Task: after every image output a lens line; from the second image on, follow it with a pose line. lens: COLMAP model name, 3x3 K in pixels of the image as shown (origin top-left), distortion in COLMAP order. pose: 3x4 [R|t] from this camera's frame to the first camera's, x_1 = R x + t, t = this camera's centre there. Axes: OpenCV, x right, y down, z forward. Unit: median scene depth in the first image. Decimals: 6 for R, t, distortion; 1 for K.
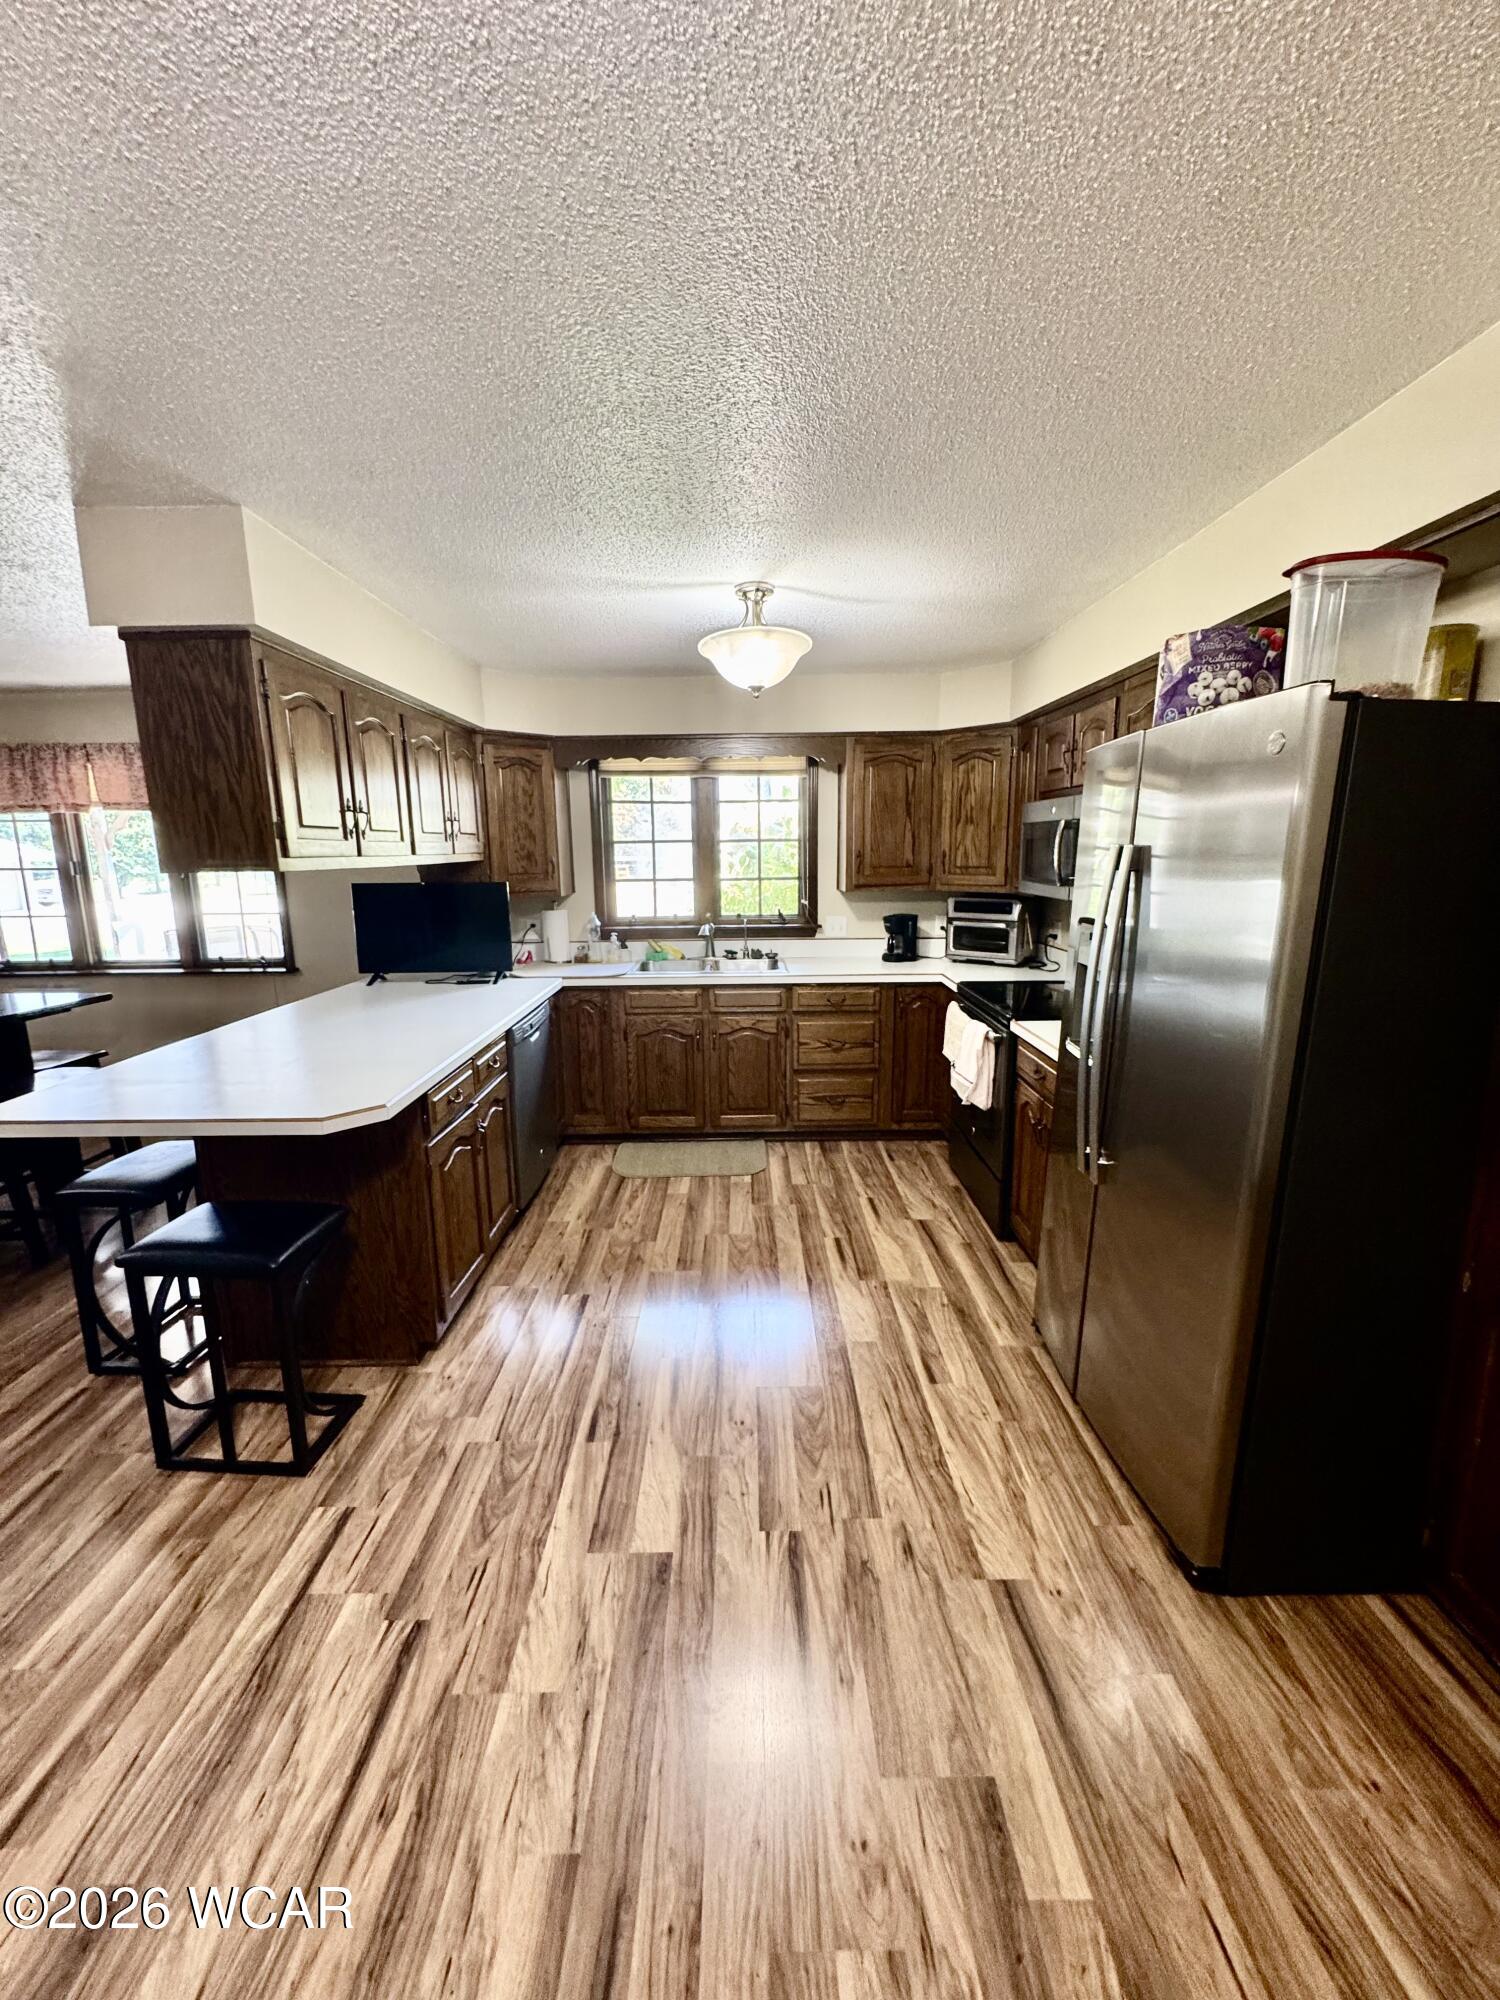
lens RADIAL K [[799.2, 0, 750.7], [0, 799.2, 999.0], [0, 0, 1]] dist [-0.003991, 0.000720]
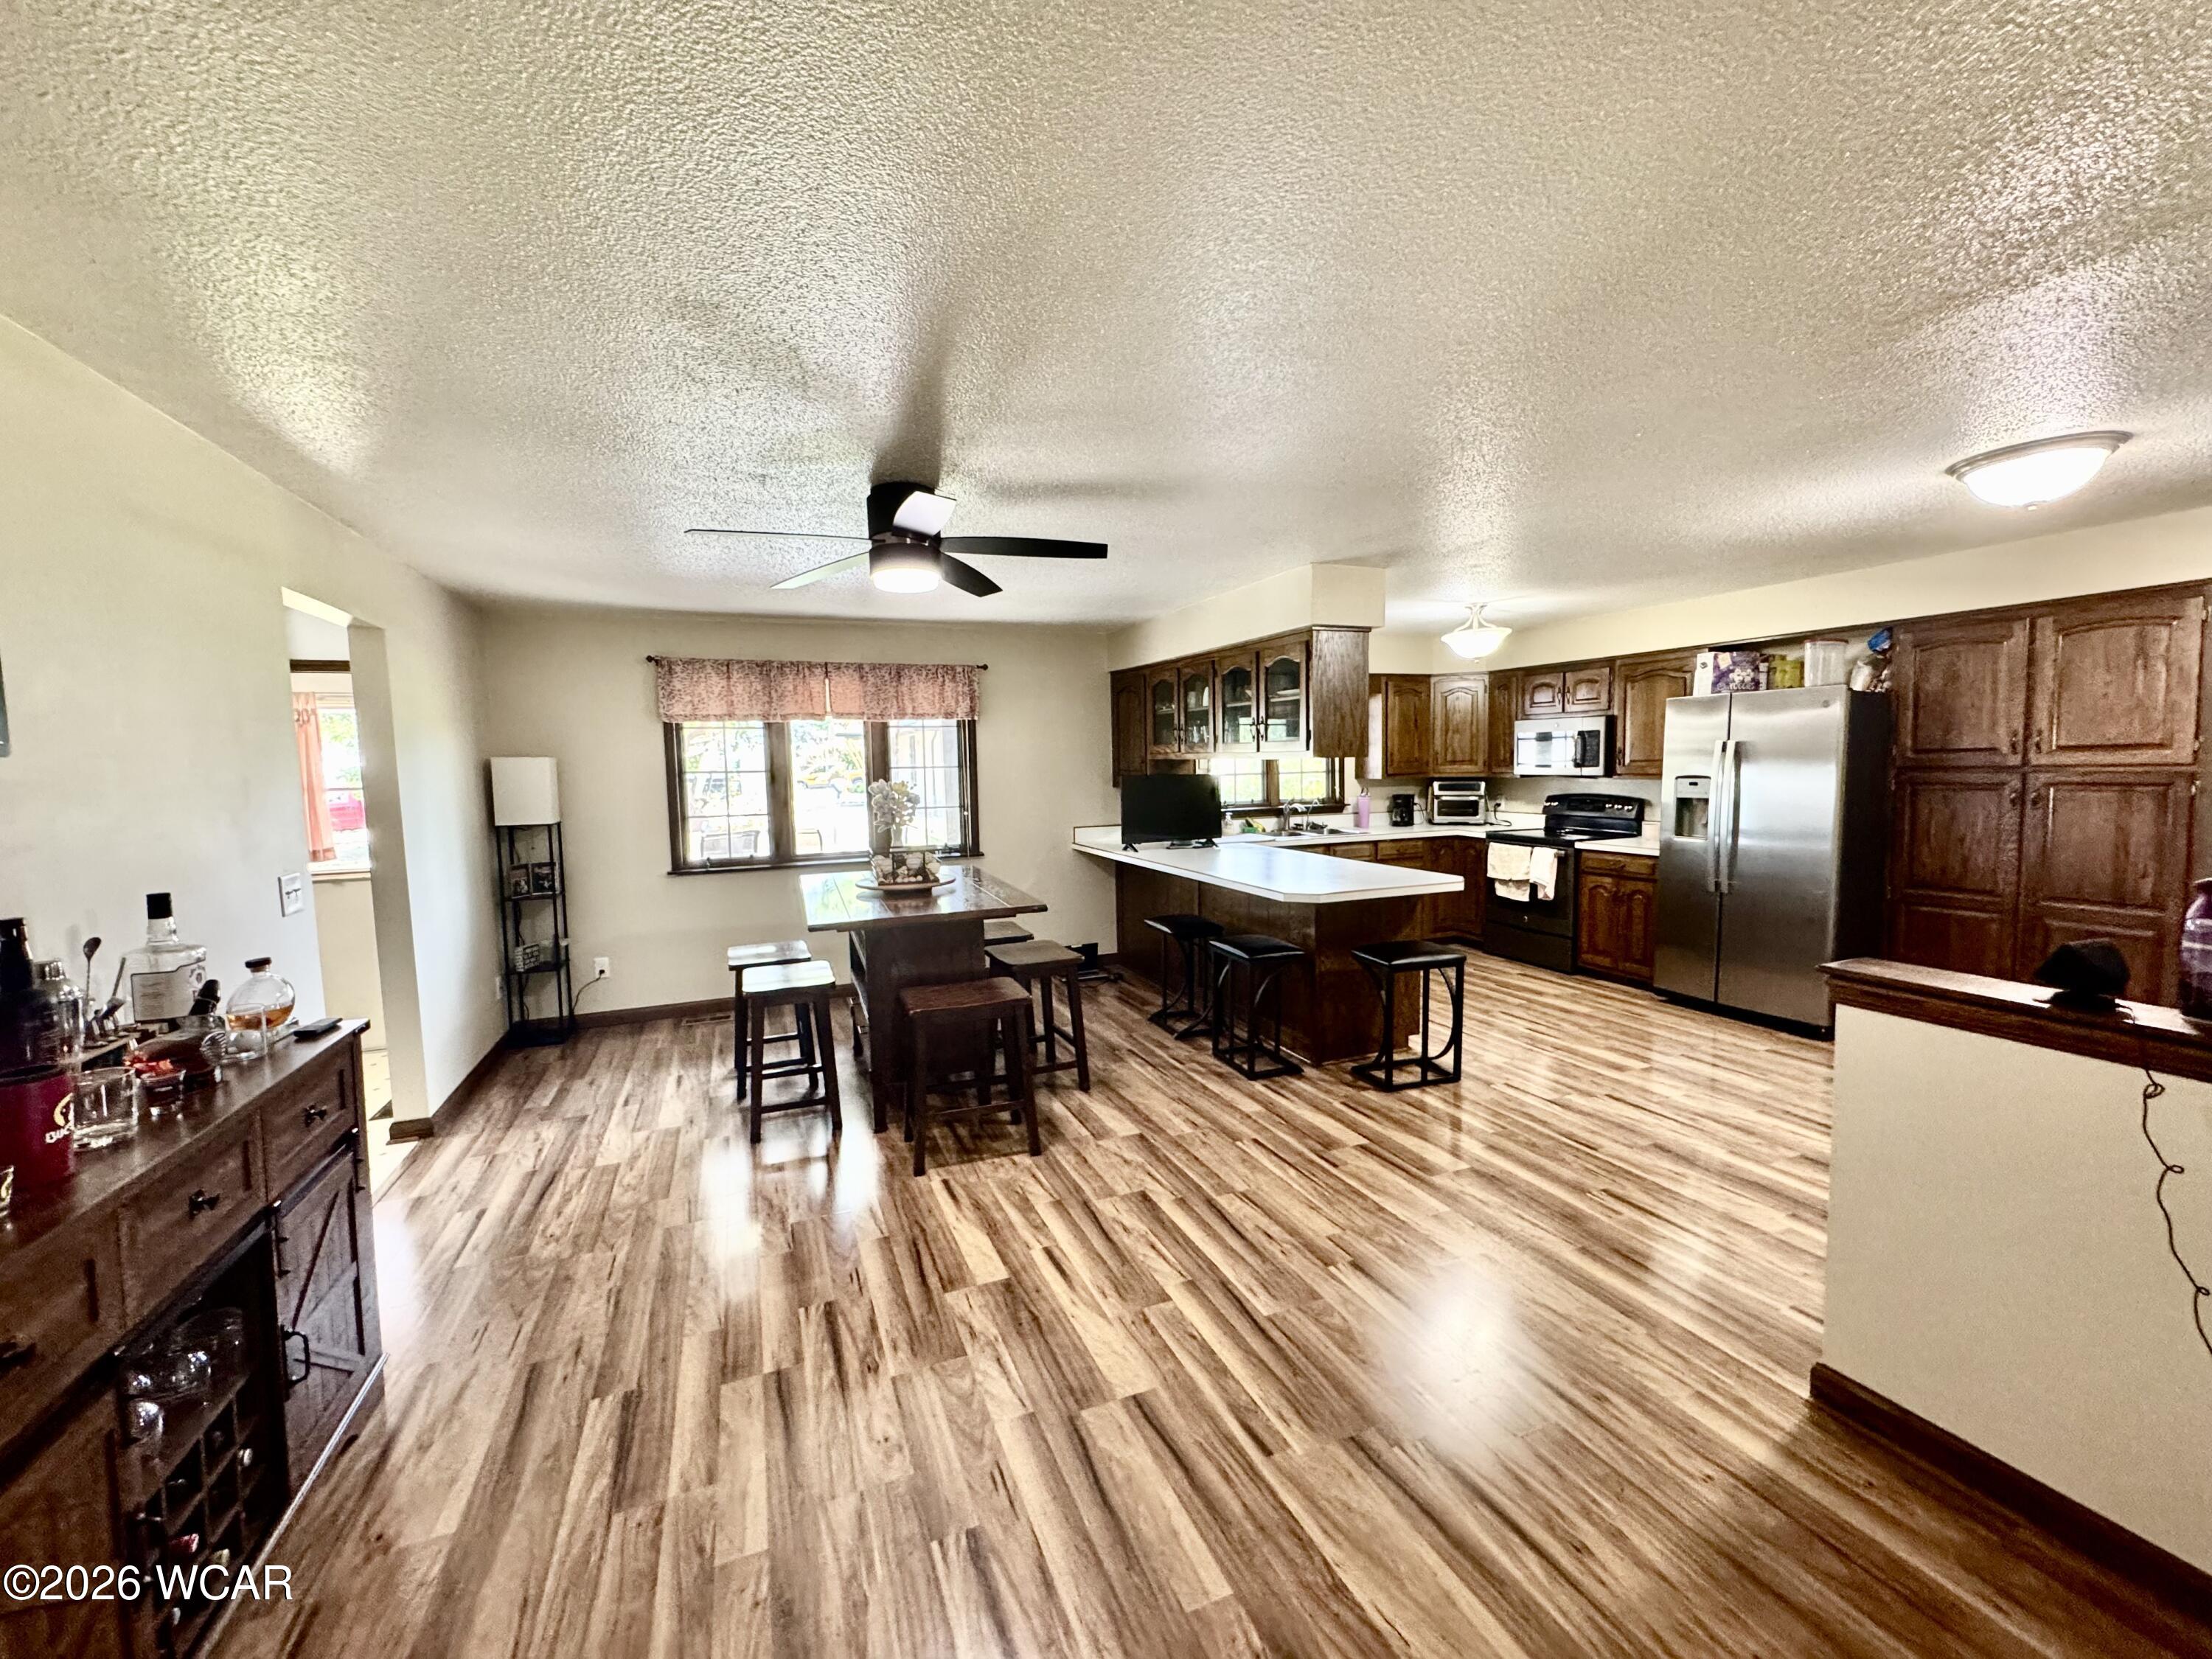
lens RADIAL K [[883.9, 0, 1105.9], [0, 883.9, 830.2], [0, 0, 1]] dist [-0.003991, 0.000720]
pose [[0.928229, -0.037576, 0.370107, -1.182156], [0.078124, 0.992390, -0.095181, 0.091228], [-0.363713, 0.117264, 0.924100, -0.372574]]
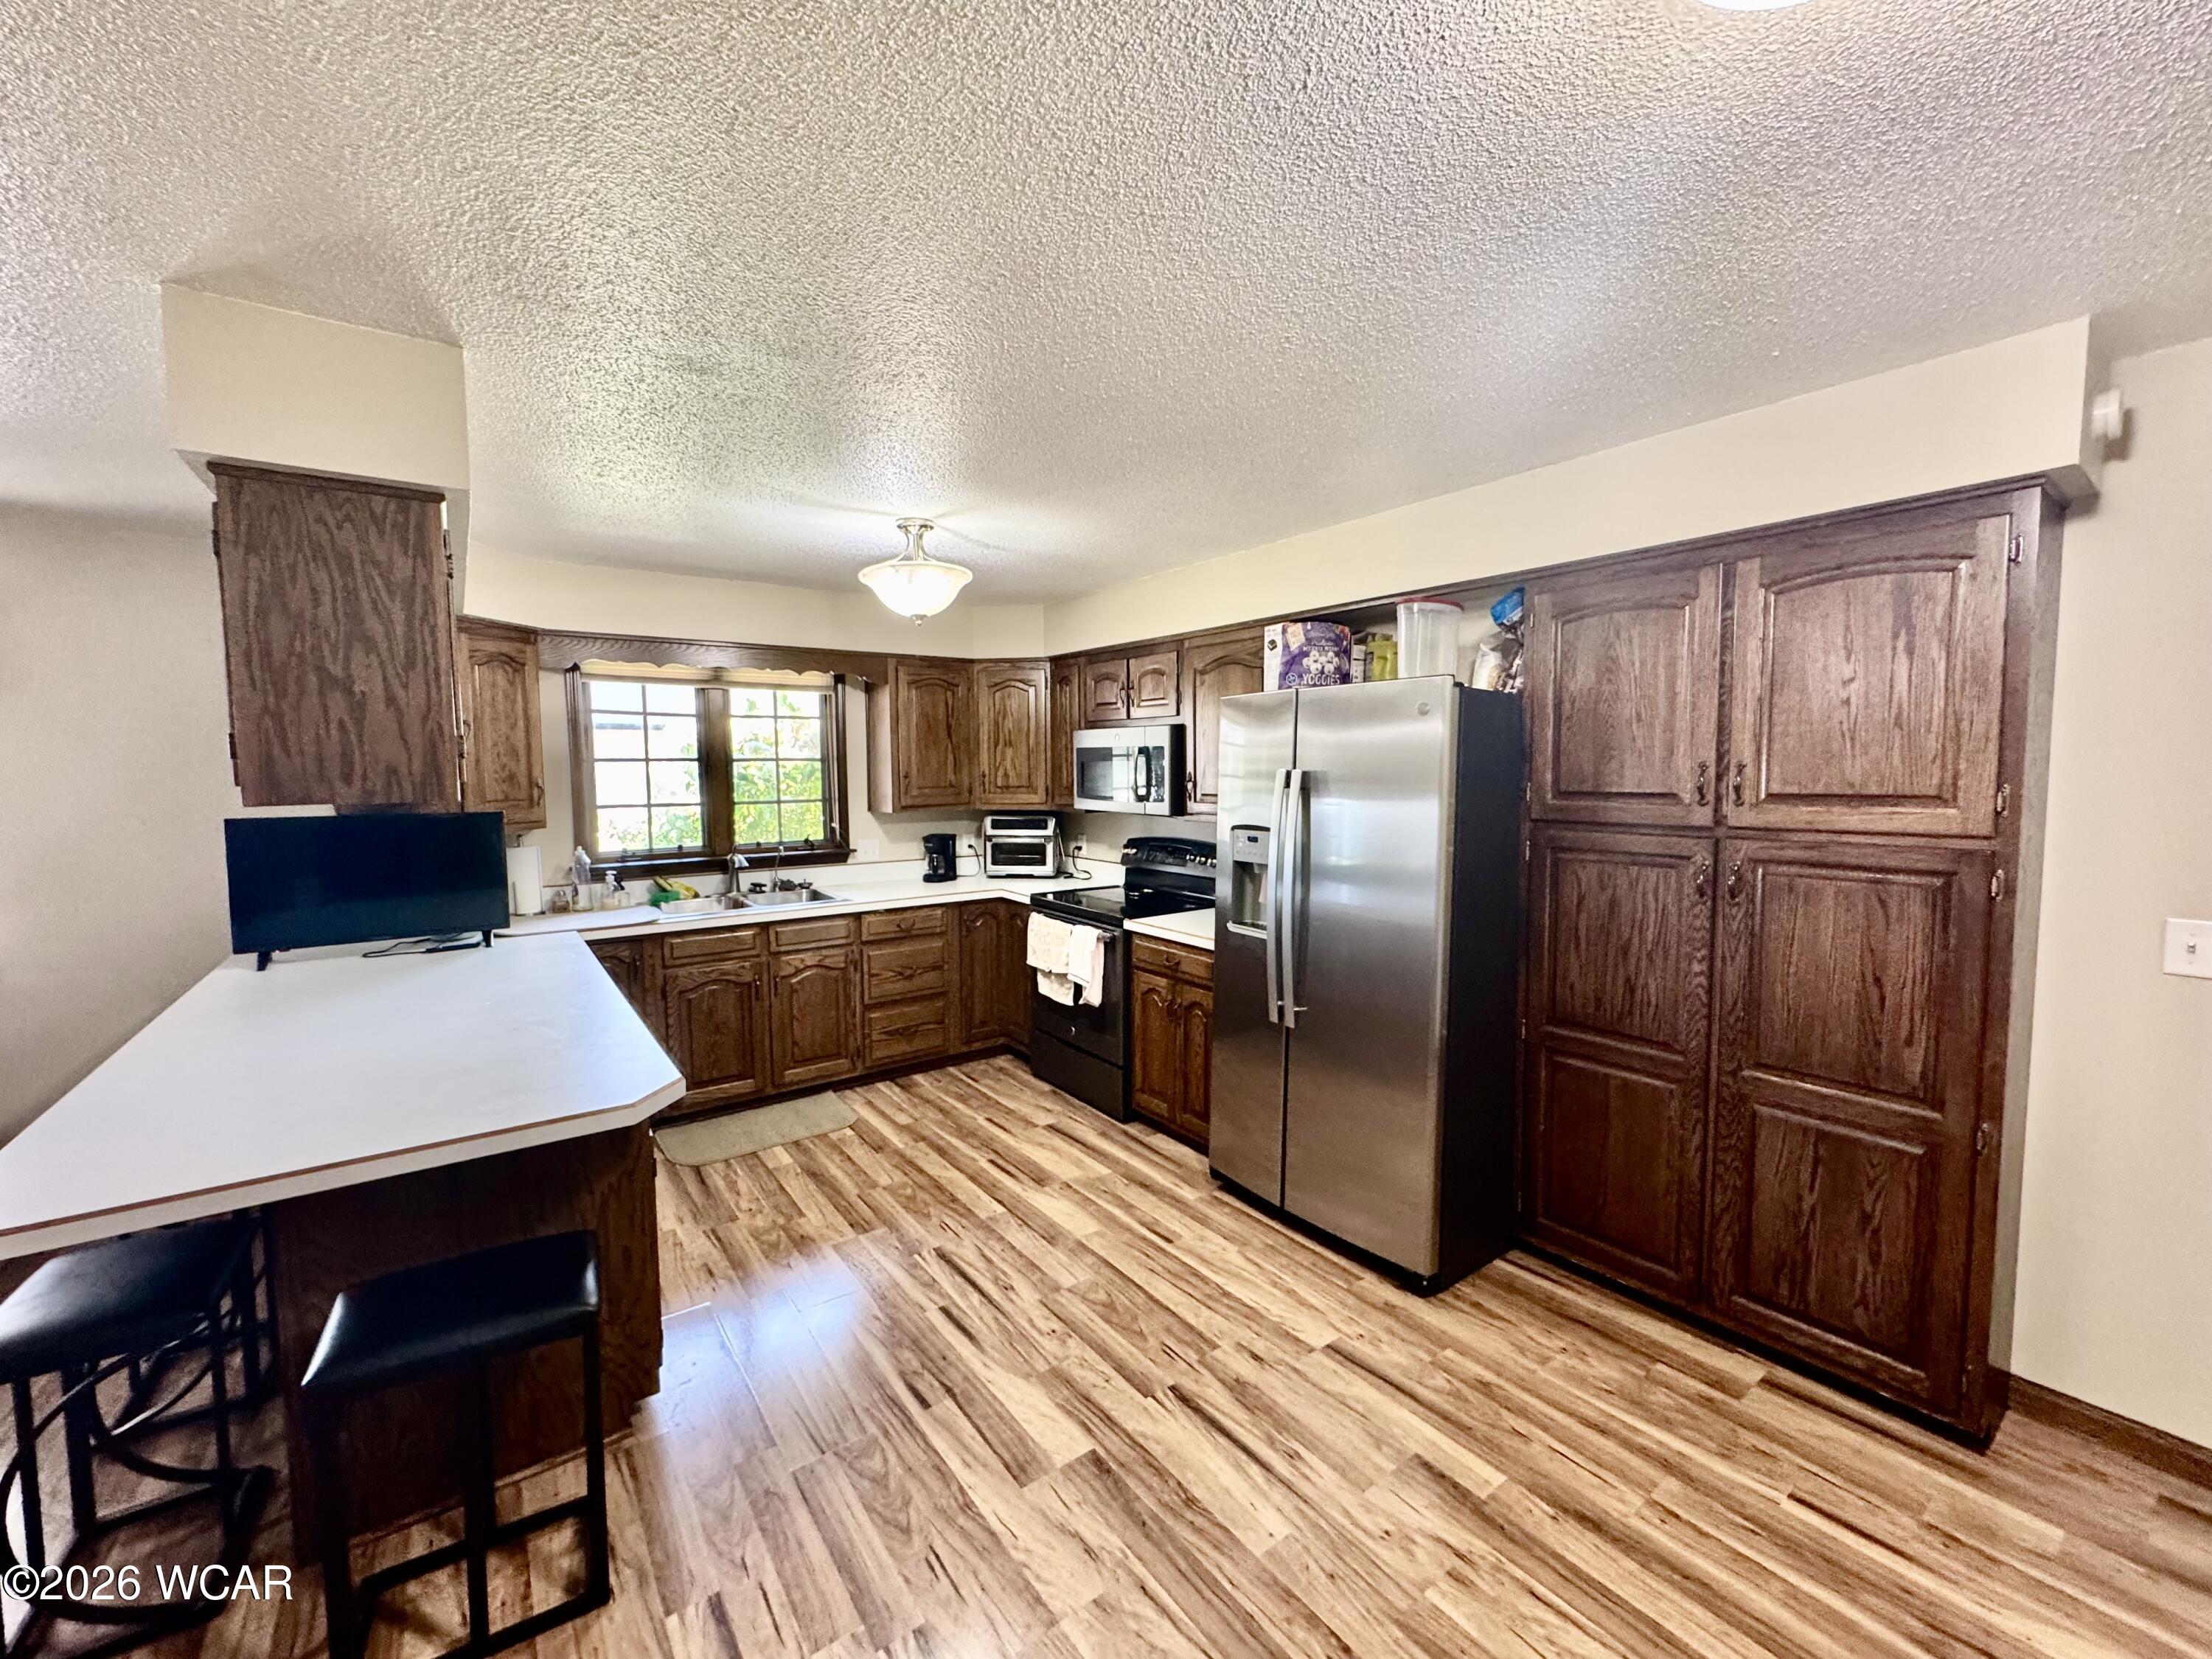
lens RADIAL K [[883.9, 0, 1108.7], [0, 883.9, 828.3], [0, 0, 1]] dist [-0.003991, 0.000720]
pose [[0.809698, -0.036515, 0.585710, -0.368712], [0.103999, 0.991193, -0.081976, -0.001324], [-0.577558, 0.127289, 0.806364, -0.014806]]
